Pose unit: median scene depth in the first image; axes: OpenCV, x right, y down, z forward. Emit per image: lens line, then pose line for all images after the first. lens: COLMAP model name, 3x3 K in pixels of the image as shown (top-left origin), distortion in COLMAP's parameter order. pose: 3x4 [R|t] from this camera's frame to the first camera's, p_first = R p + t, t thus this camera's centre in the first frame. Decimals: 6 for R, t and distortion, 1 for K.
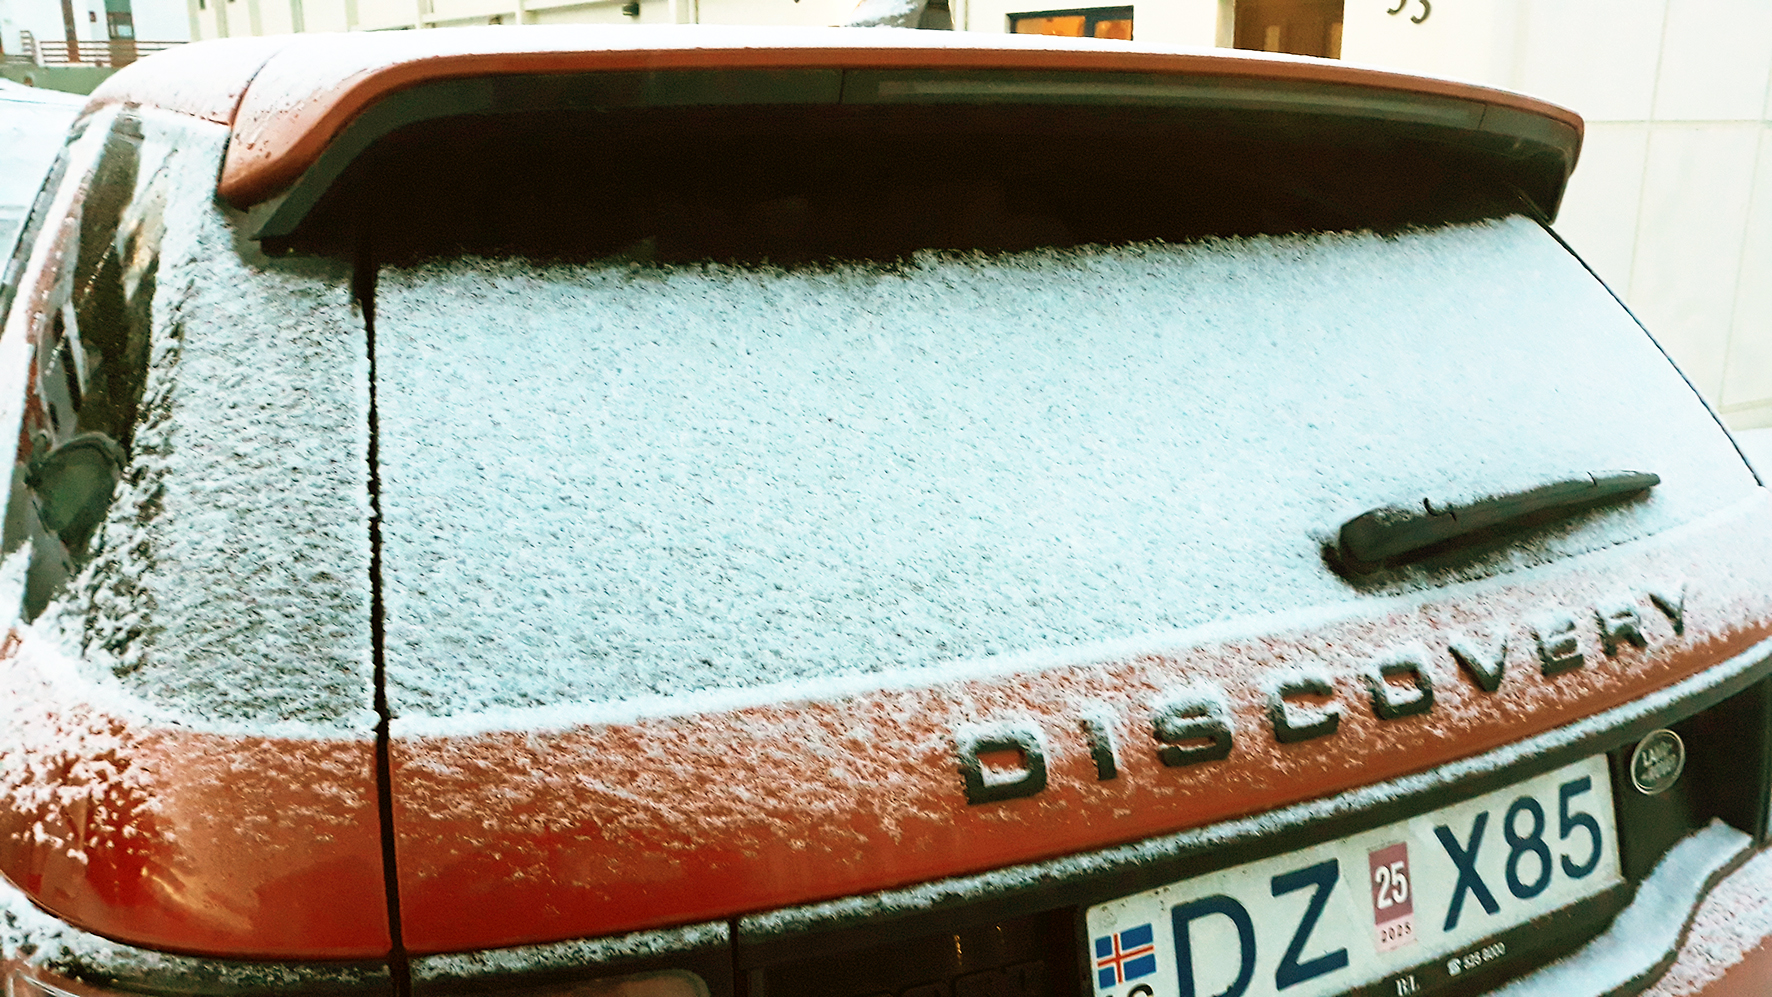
lens RADIAL K [[1337.7, 0, 886.8], [0, 1337.7, 499.1], [0, 0, 1]] dist [0.047563, -0.058009]
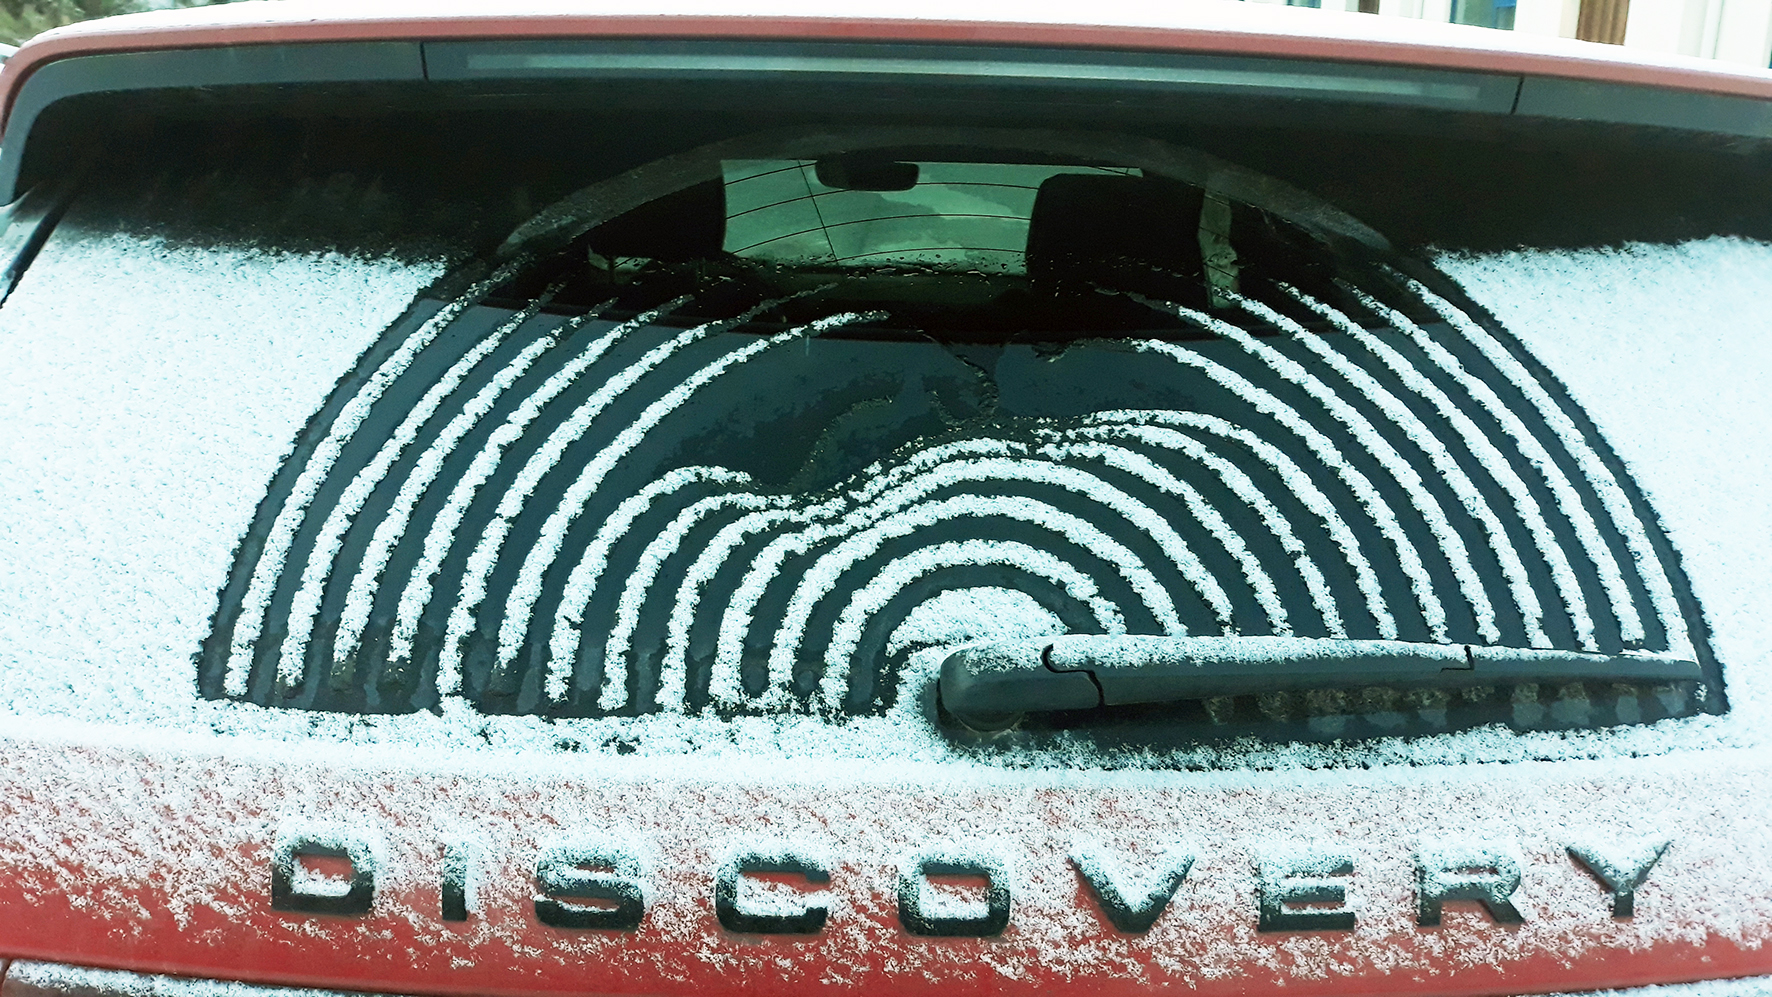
lens RADIAL K [[1337.7, 0, 885.1], [0, 1337.7, 485.5], [0, 0, 1]] dist [0.047563, -0.058009]
pose [[0.884761, 0.140476, -0.444369, 0.699166], [-0.117151, 0.989912, 0.079683, -0.146726], [0.451080, -0.018442, 0.892293, 0.367124]]
